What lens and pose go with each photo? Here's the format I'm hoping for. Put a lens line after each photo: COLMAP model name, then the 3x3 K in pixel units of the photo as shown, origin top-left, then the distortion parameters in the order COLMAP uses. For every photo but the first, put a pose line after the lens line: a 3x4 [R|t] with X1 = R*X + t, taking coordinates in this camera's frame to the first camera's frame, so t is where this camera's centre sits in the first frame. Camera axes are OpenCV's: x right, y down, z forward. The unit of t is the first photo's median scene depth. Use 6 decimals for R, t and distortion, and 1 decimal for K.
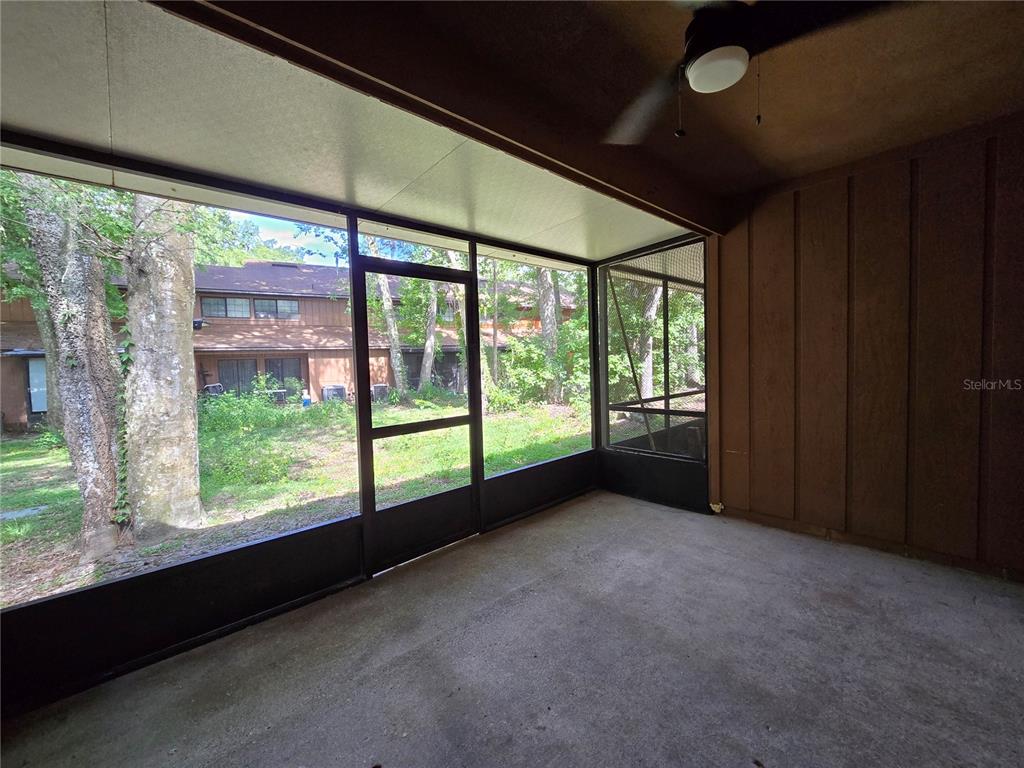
lens RADIAL K [[418.9, 0, 513.9], [0, 418.9, 382.1], [0, 0, 1]] dist [-0.000784, -0.000917]
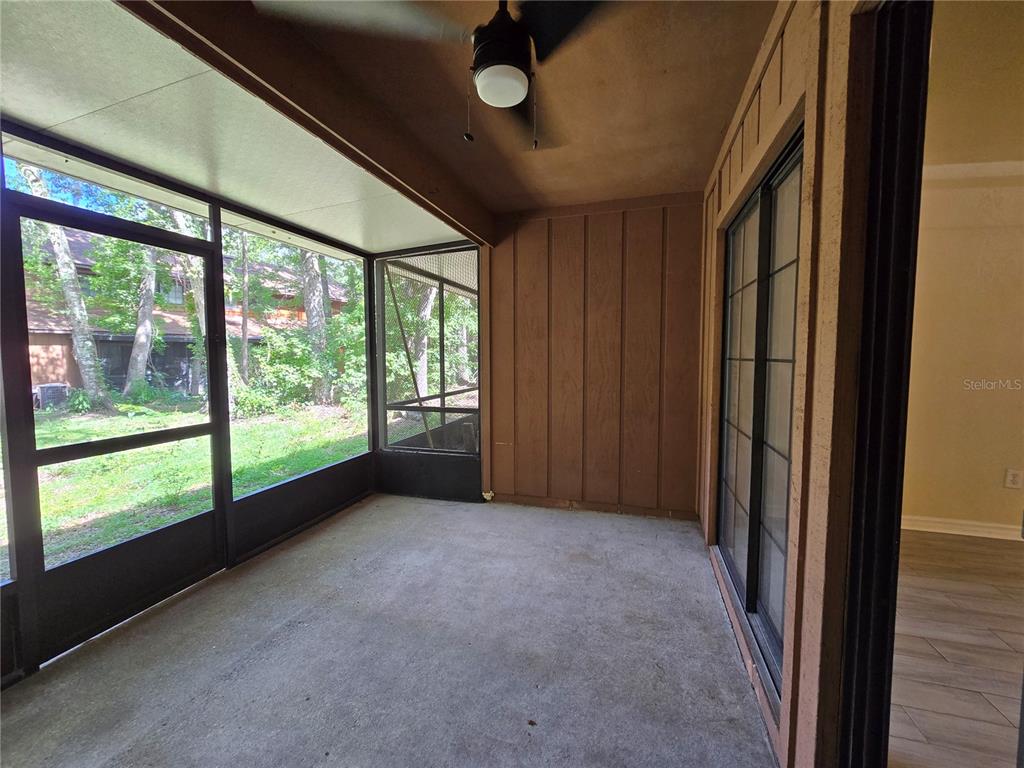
lens RADIAL K [[418.9, 0, 511.1], [0, 418.9, 382.0], [0, 0, 1]] dist [-0.000784, -0.000917]
pose [[0.866553, -0.003549, 0.499072, -0.009152], [0.001267, 0.999987, 0.004910, -0.002339], [-0.499083, -0.003623, 0.866546, 0.028454]]
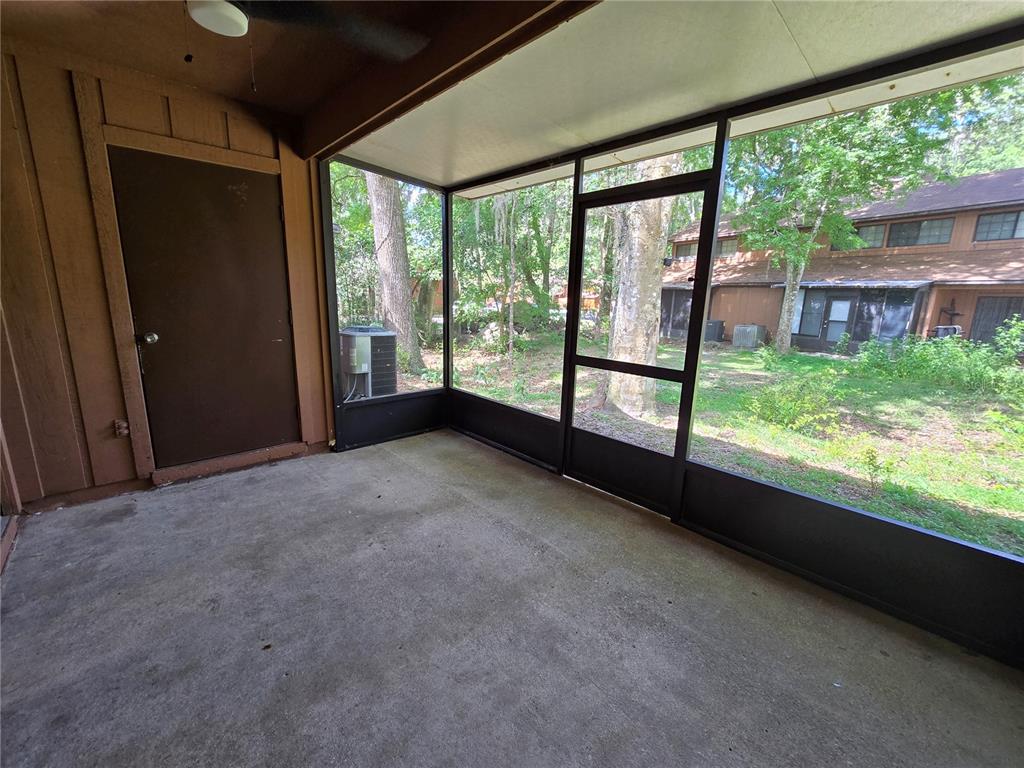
lens RADIAL K [[418.9, 0, 505.7], [0, 418.9, 379.2], [0, 0, 1]] dist [-0.000784, -0.000917]
pose [[-0.006551, 0.227100, -0.973849, 0.723494], [-0.079760, 0.970649, 0.226890, -0.061567], [0.996793, 0.079161, 0.011755, 0.743871]]
